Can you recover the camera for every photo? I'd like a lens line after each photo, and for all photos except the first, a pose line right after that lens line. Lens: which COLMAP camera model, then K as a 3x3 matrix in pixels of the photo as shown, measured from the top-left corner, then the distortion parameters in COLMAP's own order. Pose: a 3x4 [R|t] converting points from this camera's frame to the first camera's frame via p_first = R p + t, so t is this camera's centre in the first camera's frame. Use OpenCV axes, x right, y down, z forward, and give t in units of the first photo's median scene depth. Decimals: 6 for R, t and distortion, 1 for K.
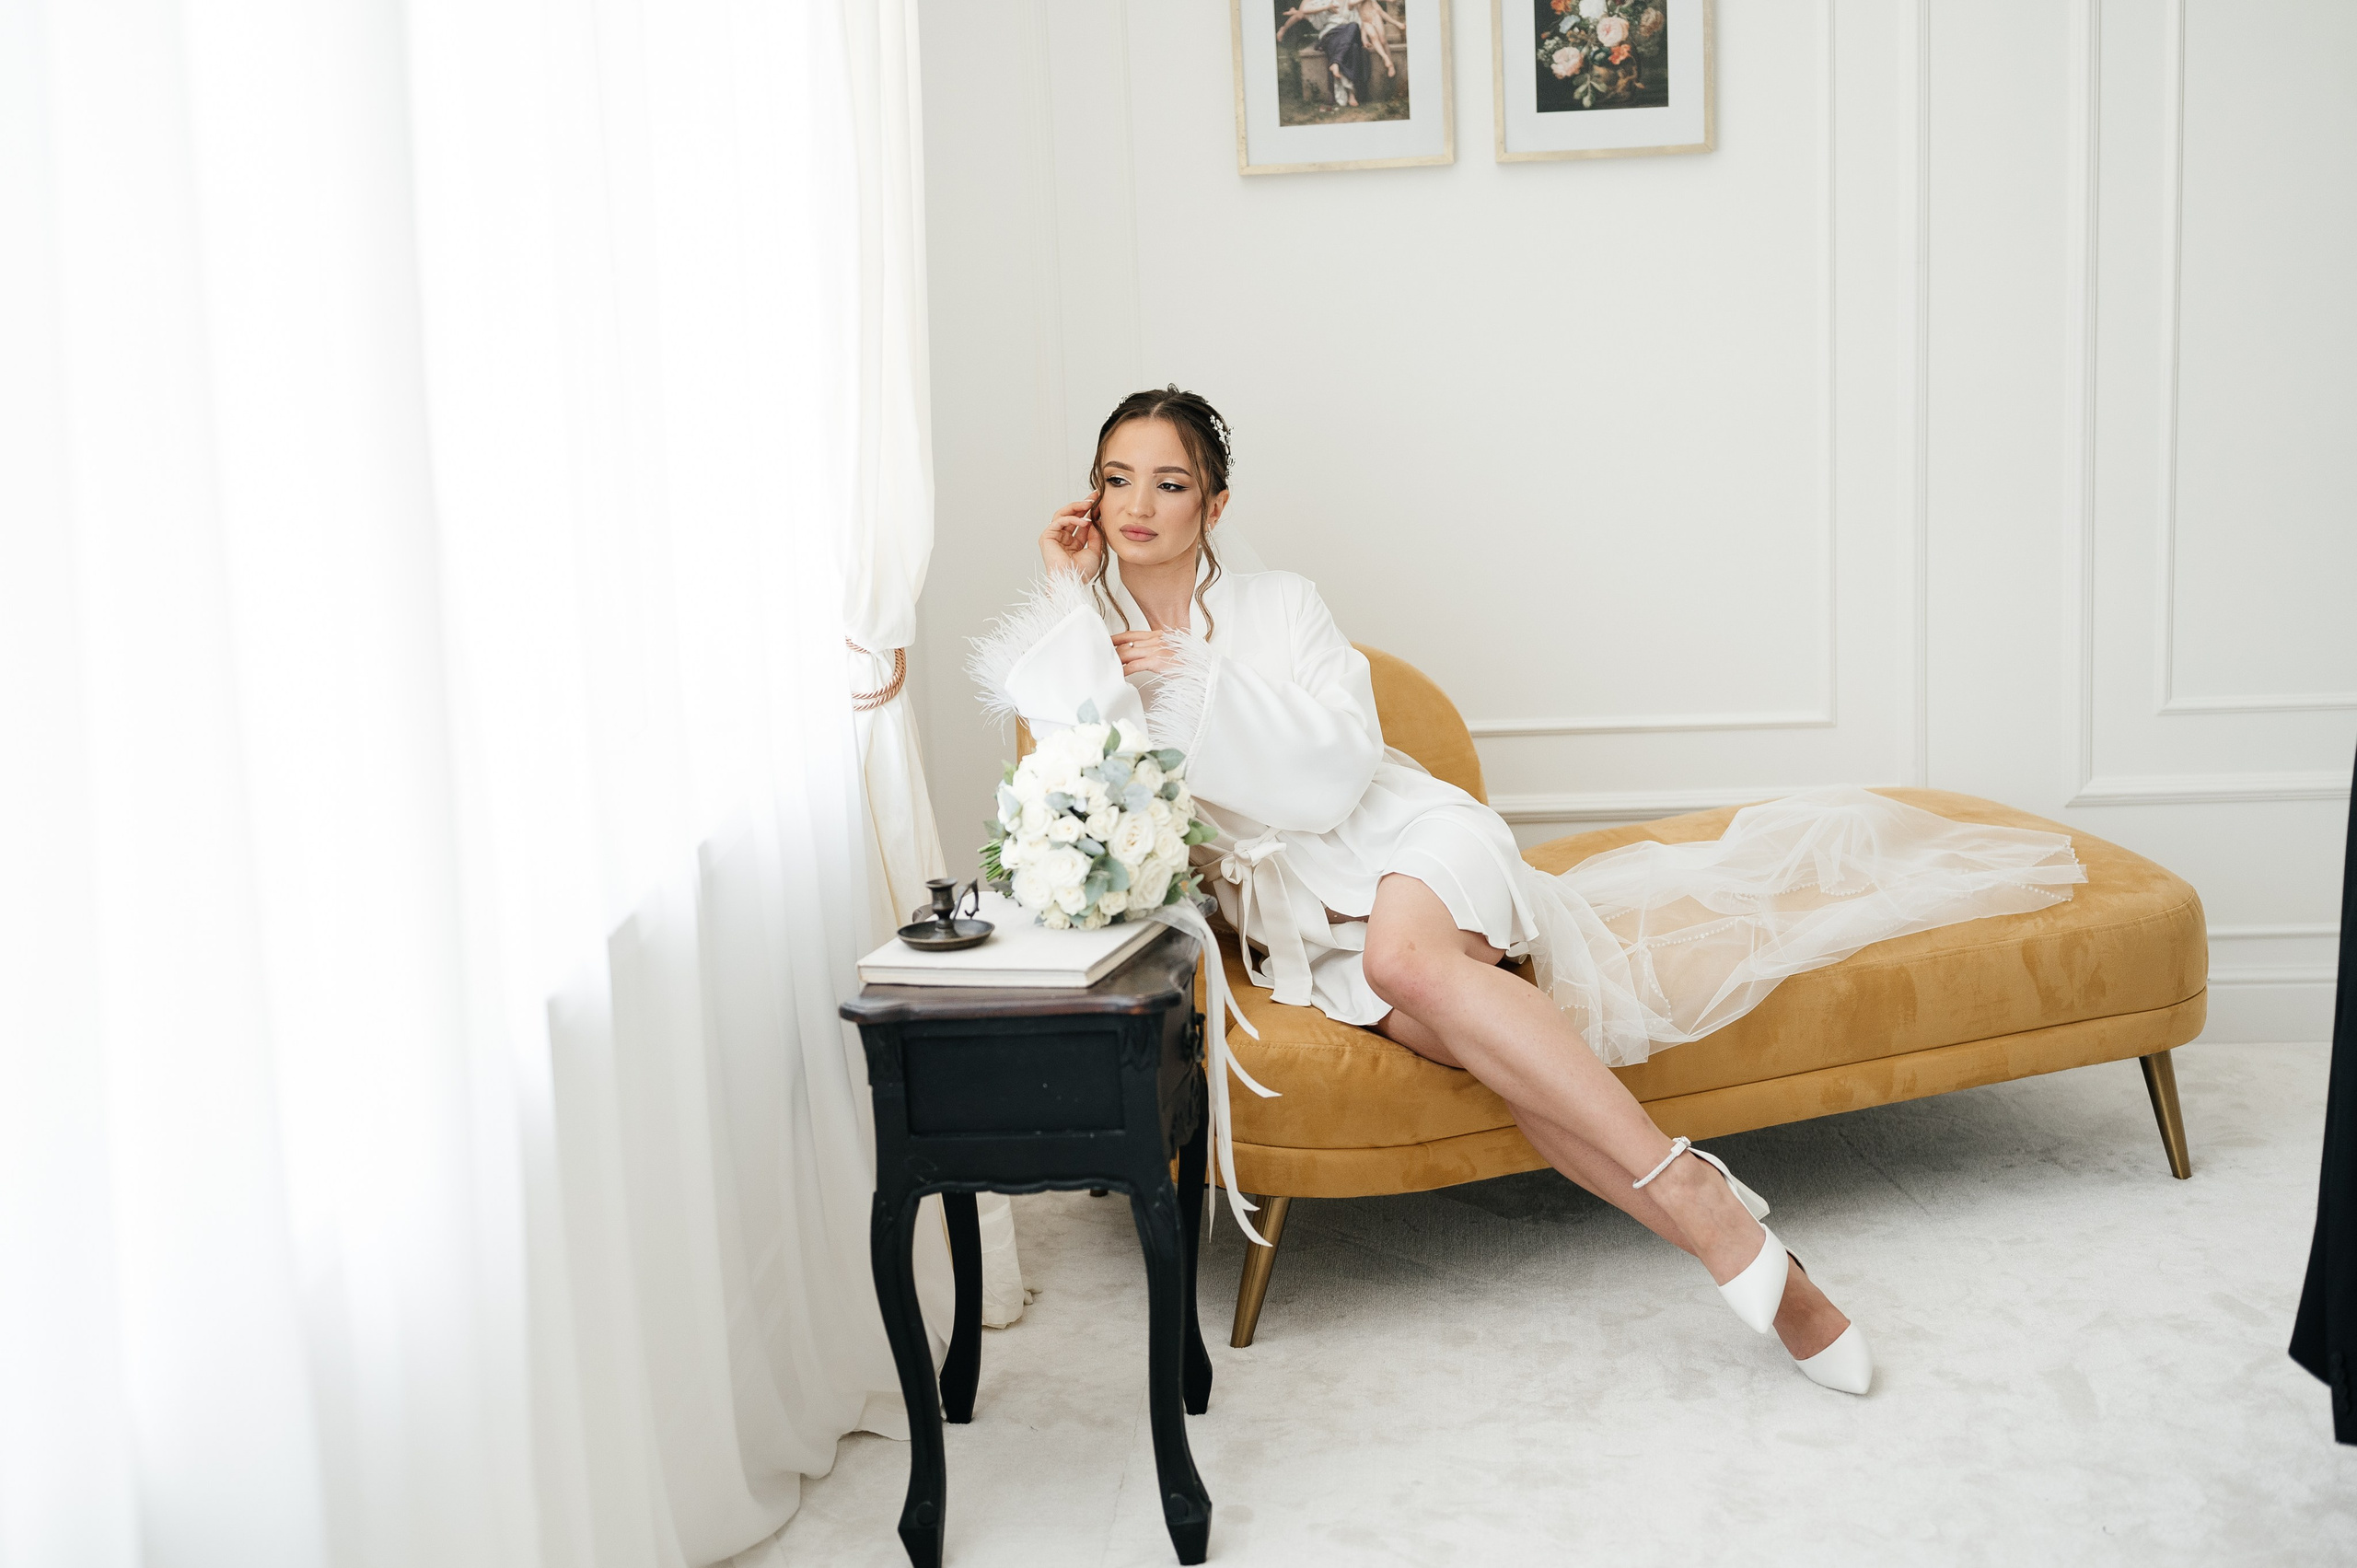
lens RADIAL K [[3562.2, 0, 1175.9], [0, 3562.2, 781.6], [0, 0, 1]] dist [-0.023424, 0.000222]
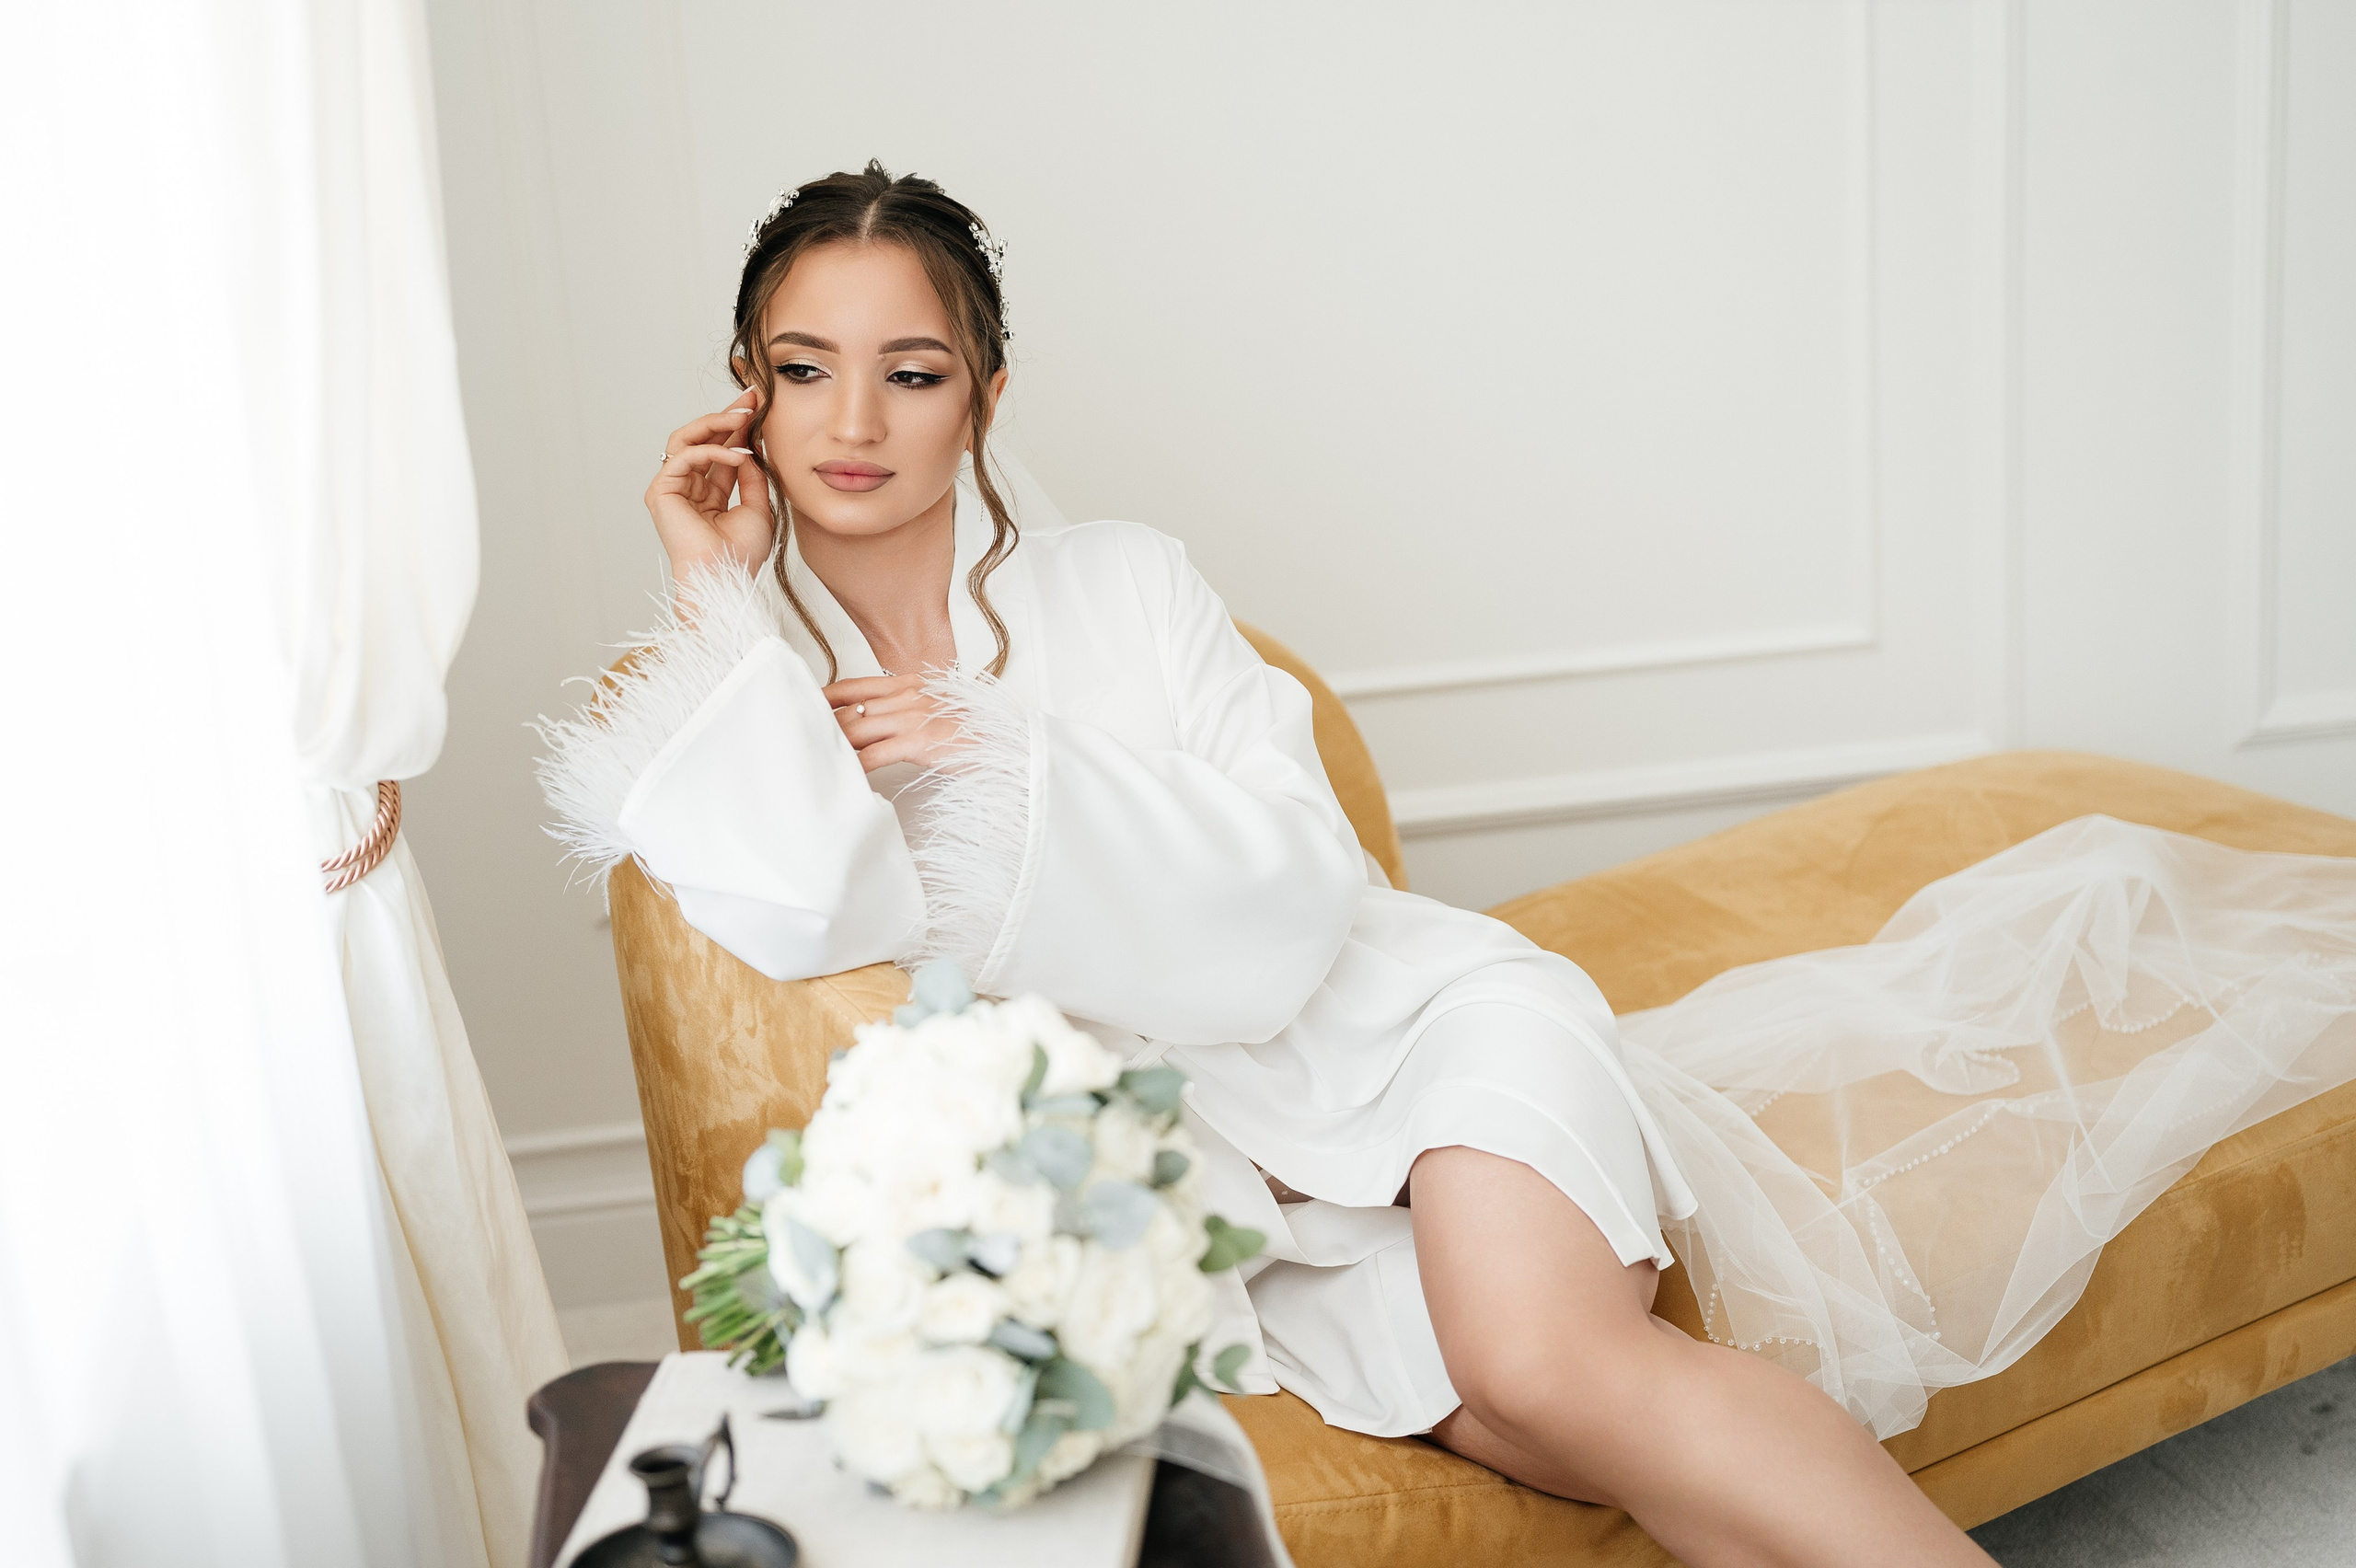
lens RADIAL K [[3560.4, 0, 1175.4], [0, 3560.4, 781.6], [0, 0, 1]] dist [-0.023424, 0.000222]
pose [[0.971430, -0.088555, 0.220184, -0.080017], [0.065427, 0.991752, 0.110212, -0.079785], [-0.228128, -0.092657, 0.969212, 0.513222]]
